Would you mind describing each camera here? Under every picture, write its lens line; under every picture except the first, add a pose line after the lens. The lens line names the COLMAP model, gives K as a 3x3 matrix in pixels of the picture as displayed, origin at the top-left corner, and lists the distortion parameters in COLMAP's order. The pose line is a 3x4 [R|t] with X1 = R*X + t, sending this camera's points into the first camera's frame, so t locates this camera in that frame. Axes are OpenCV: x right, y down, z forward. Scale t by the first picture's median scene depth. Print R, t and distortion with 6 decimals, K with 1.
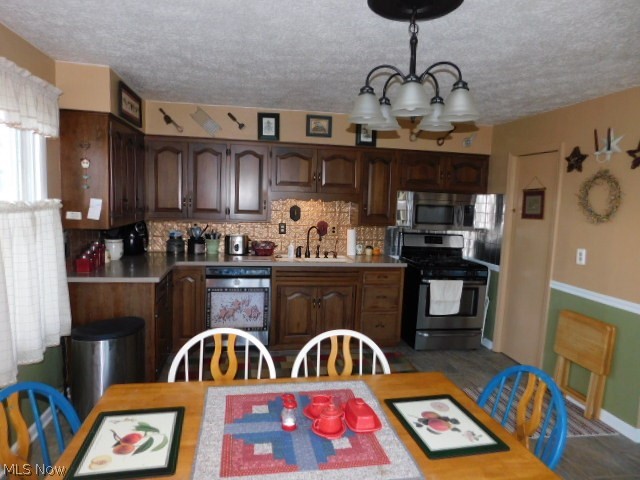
lens RADIAL K [[429.9, 0, 320.0], [0, 429.9, 240.0], [0, 0, 1]] dist [-0.006406, -0.002250]
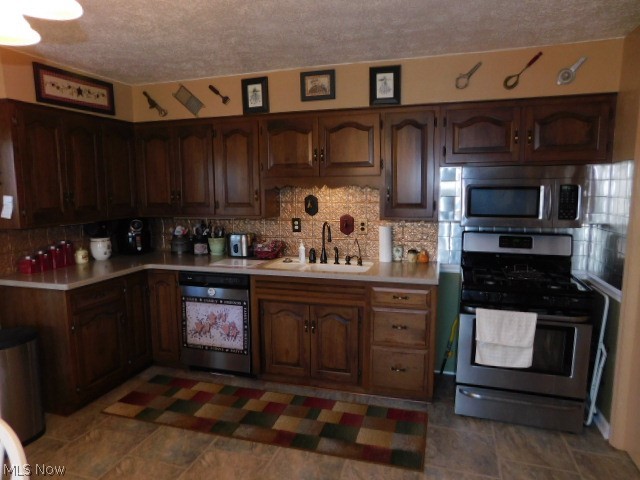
lens RADIAL K [[429.9, 0, 320.0], [0, 429.9, 240.0], [0, 0, 1]] dist [-0.006406, -0.002250]
pose [[0.883484, 0.012640, -0.468290, 0.346204], [-0.005067, 0.999835, 0.017428, -0.014359], [0.468434, -0.013024, 0.883403, 0.350133]]
